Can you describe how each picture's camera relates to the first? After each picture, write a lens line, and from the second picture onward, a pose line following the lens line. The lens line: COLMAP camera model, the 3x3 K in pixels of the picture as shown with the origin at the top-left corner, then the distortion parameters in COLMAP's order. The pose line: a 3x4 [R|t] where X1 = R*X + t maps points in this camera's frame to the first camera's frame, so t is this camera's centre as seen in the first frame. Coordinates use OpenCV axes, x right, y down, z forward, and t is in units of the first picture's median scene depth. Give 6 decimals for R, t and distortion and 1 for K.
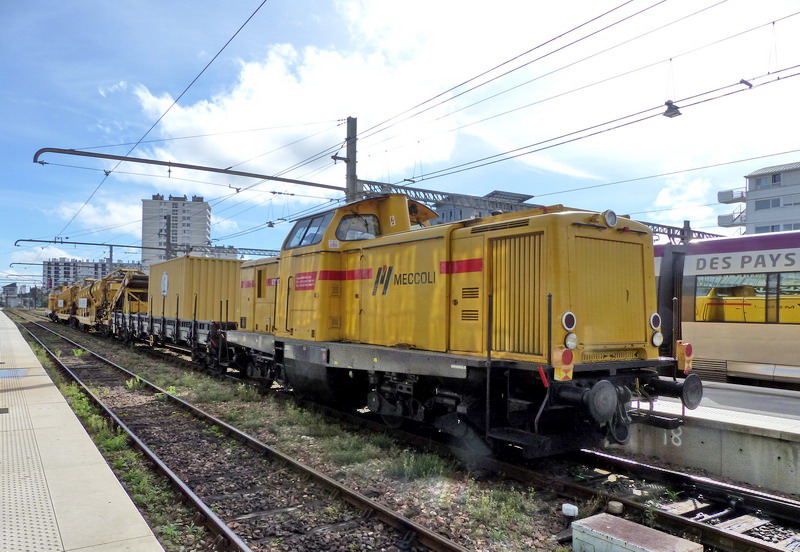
lens RADIAL K [[597.2, 0, 398.8], [0, 597.2, 288.9], [0, 0, 1]] dist [-0.052422, 0.056095]
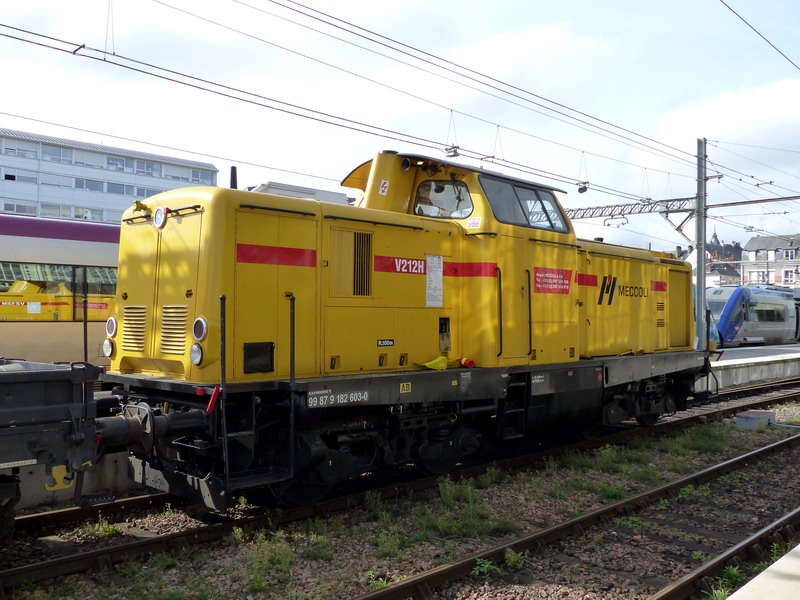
lens RADIAL K [[716.9, 0, 370.7], [0, 716.9, 298.6], [0, 0, 1]] dist [-0.030089, -0.005137]
pose [[-0.172797, 0.006573, 0.984935, -1.247795], [-0.047735, 0.998747, -0.015040, 0.040877], [-0.983800, -0.049615, -0.172267, 1.768189]]
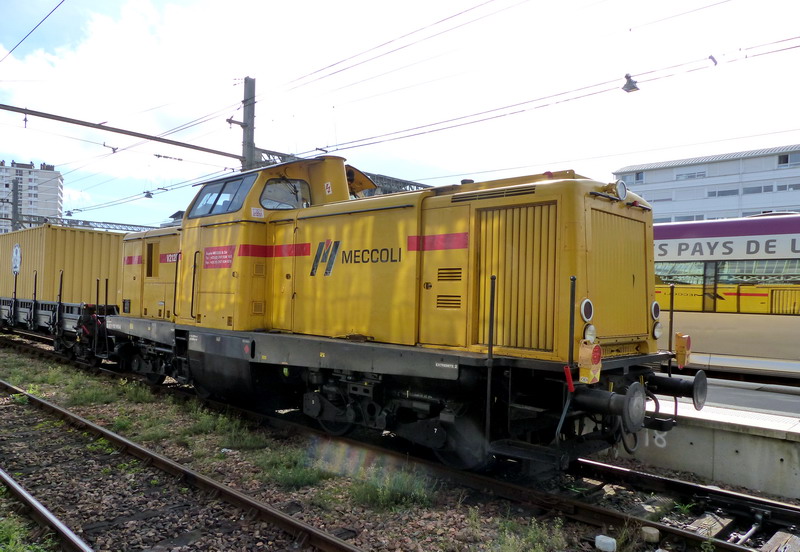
lens RADIAL K [[597.2, 0, 398.8], [0, 597.2, 288.9], [0, 0, 1]] dist [-0.052422, 0.056095]
pose [[0.977311, 0.014477, 0.211314, -0.112744], [-0.020200, 0.999485, 0.024949, 0.006925], [-0.210844, -0.028652, 0.977100, 0.190723]]
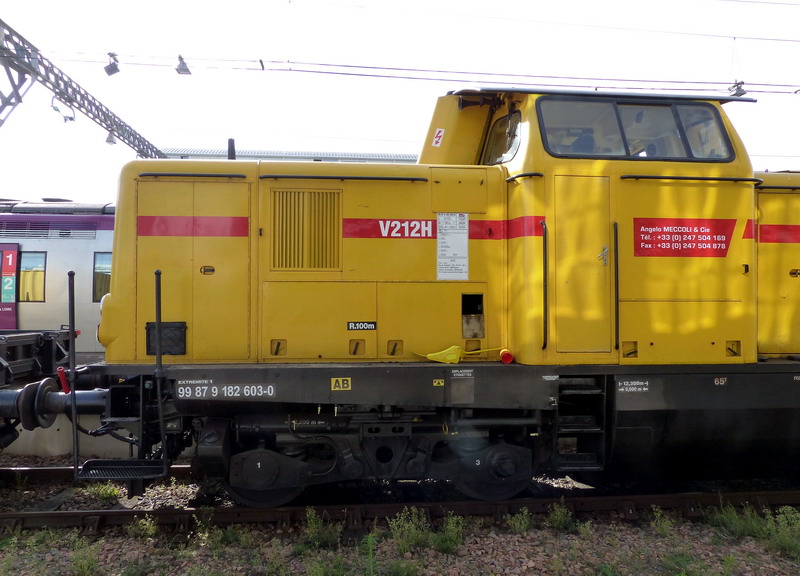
lens RADIAL K [[594.6, 0, 400.0], [0, 594.6, 288.0], [0, 0, 1]] dist [-0.009092, -0.001470]
pose [[0.478033, -0.001615, 0.878341, -0.867844], [-0.028026, 0.999461, 0.017090, 0.032159], [-0.877895, -0.032786, 0.477730, 1.264033]]
